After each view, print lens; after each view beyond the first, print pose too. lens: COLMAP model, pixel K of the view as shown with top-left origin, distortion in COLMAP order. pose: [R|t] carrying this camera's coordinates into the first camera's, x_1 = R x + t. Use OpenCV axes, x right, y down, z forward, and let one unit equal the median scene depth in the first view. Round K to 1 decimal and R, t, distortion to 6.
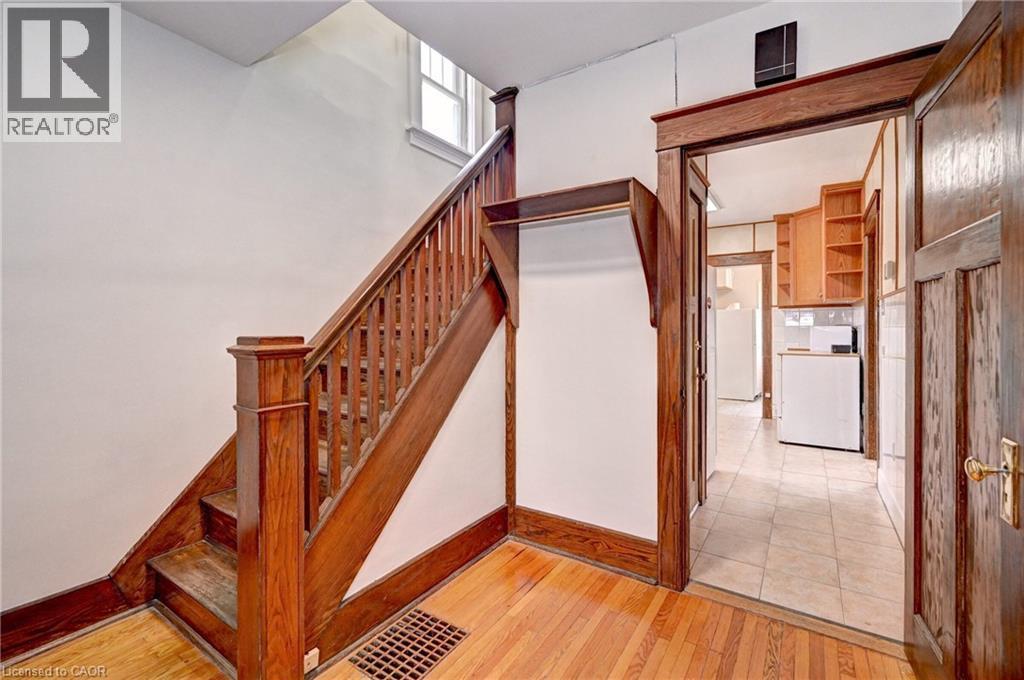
lens RADIAL K [[452.4, 0, 510.5], [0, 452.4, 328.1], [0, 0, 1]] dist [0.001181, 0.000001]
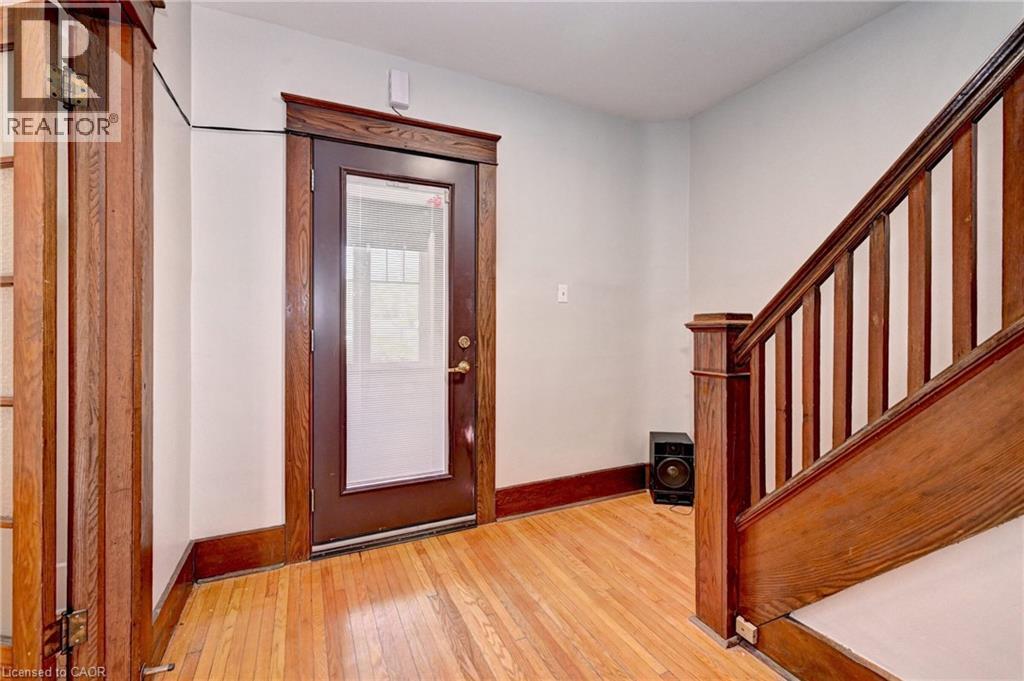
lens RADIAL K [[452.4, 0, 510.5], [0, 452.4, 328.6], [0, 0, 1]] dist [0.001181, 0.000001]
pose [[-0.532014, 0.000843, -0.846735, 0.742653], [0.001156, 0.999999, 0.000269, 0.056100], [0.846735, -0.000836, -0.532014, 1.149766]]
